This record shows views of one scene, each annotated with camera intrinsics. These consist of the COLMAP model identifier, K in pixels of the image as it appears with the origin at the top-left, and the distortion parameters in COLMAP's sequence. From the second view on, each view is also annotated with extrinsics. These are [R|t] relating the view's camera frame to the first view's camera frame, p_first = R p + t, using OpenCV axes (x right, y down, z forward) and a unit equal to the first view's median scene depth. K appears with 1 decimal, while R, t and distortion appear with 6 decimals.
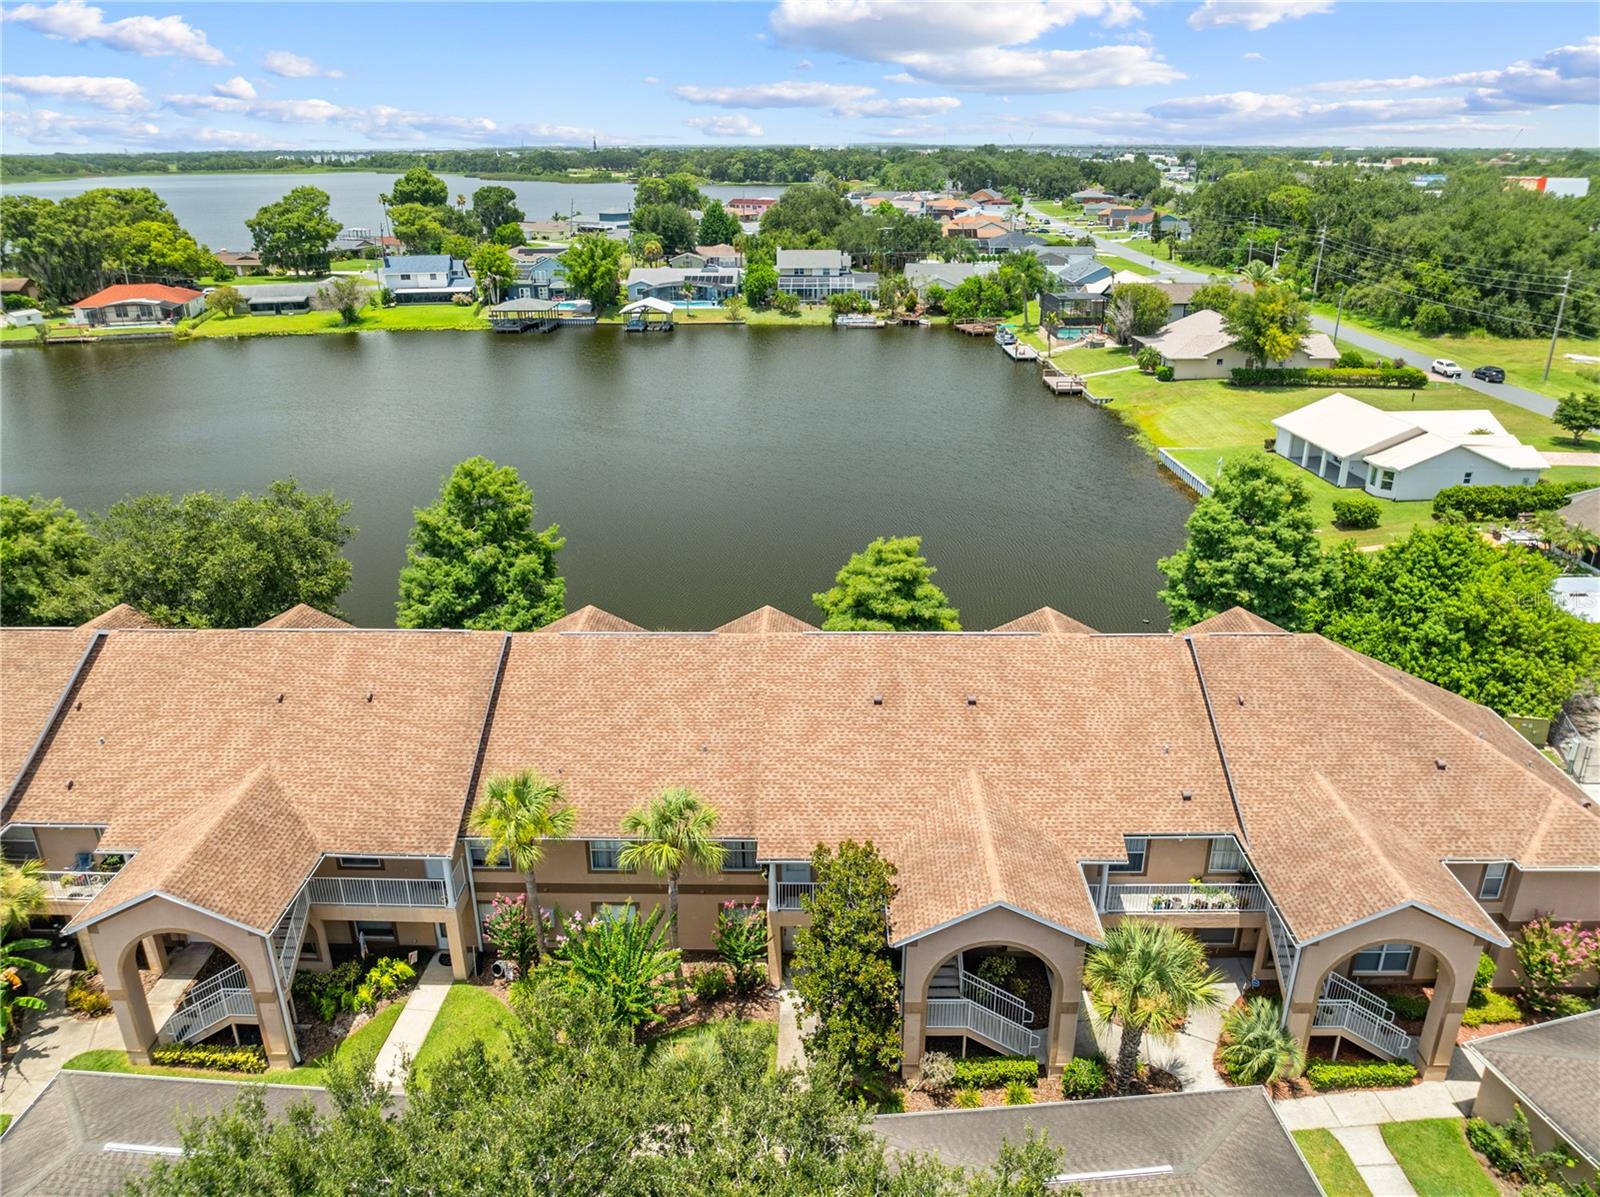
lens RADIAL K [[1124.8, 0, 807.1], [0, 1124.8, 594.4], [0, 0, 1]] dist [-0.043528, 0.014672]
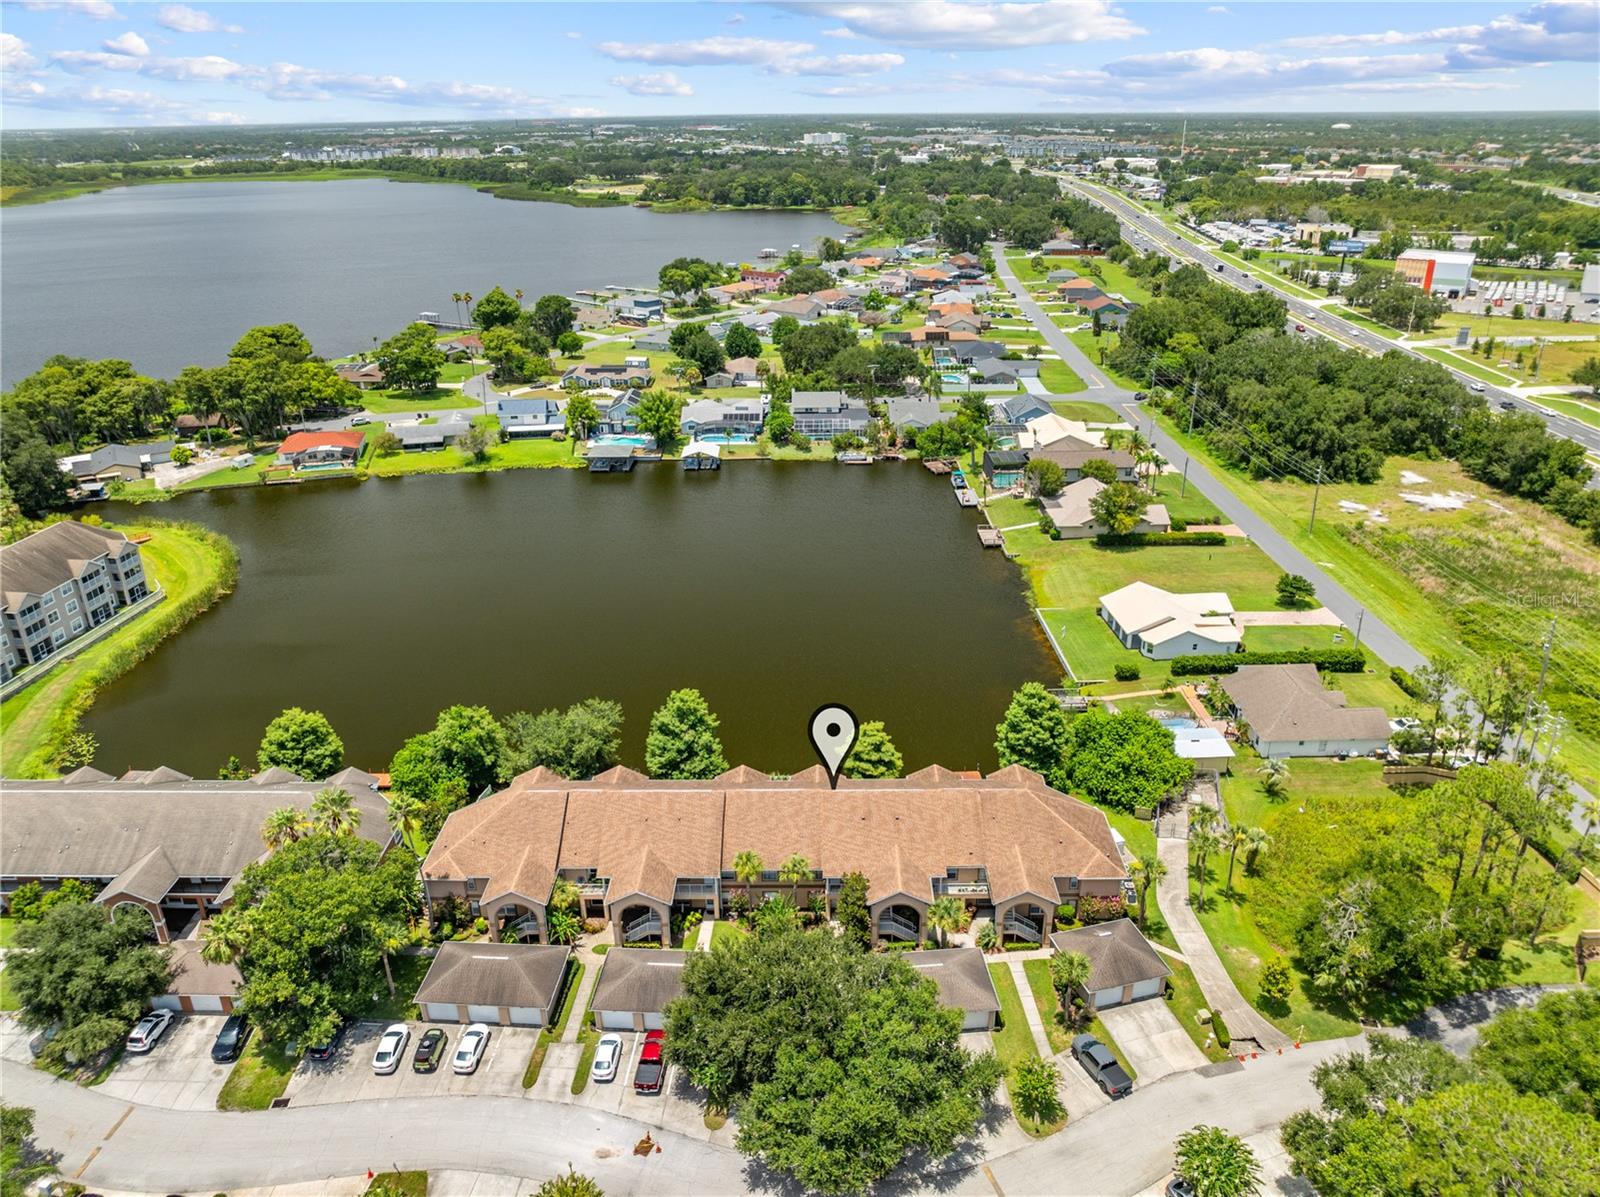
lens RADIAL K [[1124.8, 0, 807.0], [0, 1124.8, 596.9], [0, 0, 1]] dist [-0.043528, 0.014672]
pose [[0.999954, -0.008995, 0.003387, -0.079718], [0.008891, 0.999528, 0.029411, -0.525743], [-0.003650, -0.029380, 0.999562, -1.727889]]
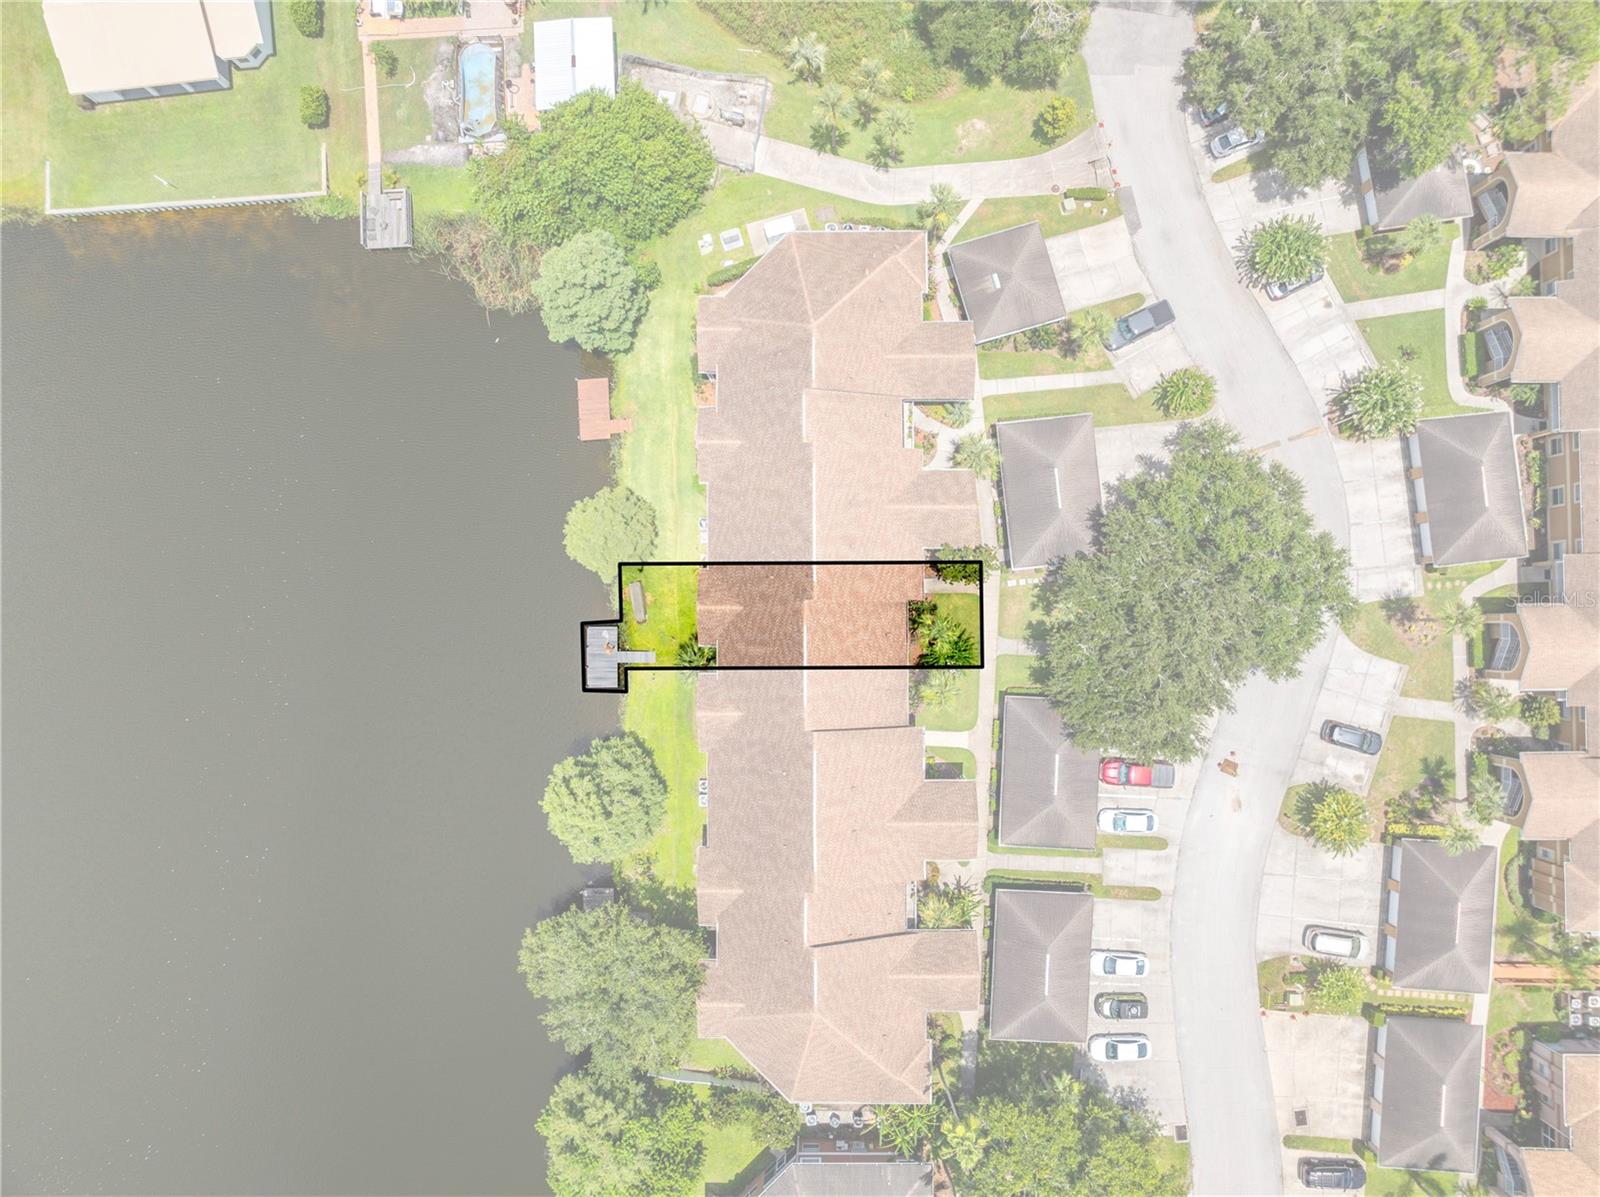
lens RADIAL K [[1124.8, 0, 802.6], [0, 1124.8, 600.0], [0, 0, 1]] dist [-0.043528, 0.014672]
pose [[-0.022009, -0.999328, 0.029307, -0.097060], [0.384078, 0.018613, 0.923113, -1.867397], [-0.923038, 0.031573, 0.383410, 0.272805]]
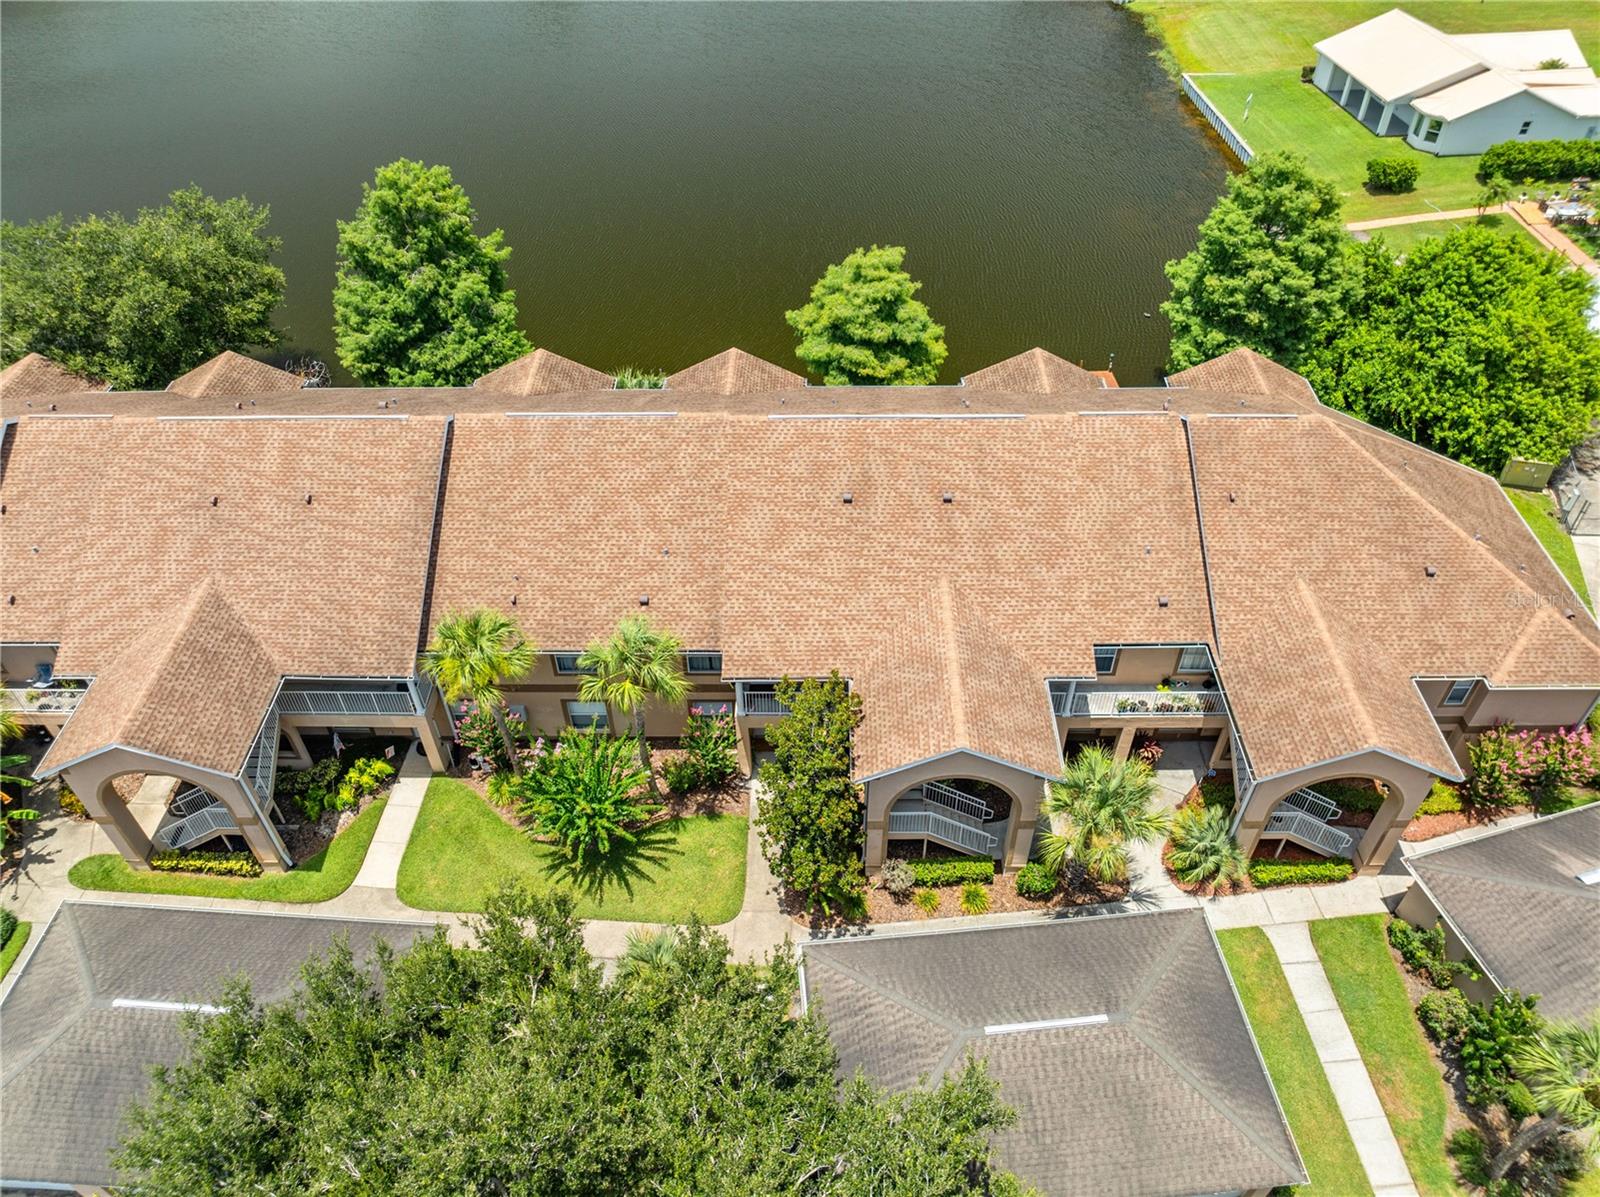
lens RADIAL K [[1124.8, 0, 806.0], [0, 1124.8, 596.0], [0, 0, 1]] dist [-0.043528, 0.014672]
pose [[0.999955, -0.008504, 0.004321, 0.022762], [0.006382, 0.933138, 0.359461, -0.164613], [-0.007089, -0.359417, 0.933150, 0.088992]]
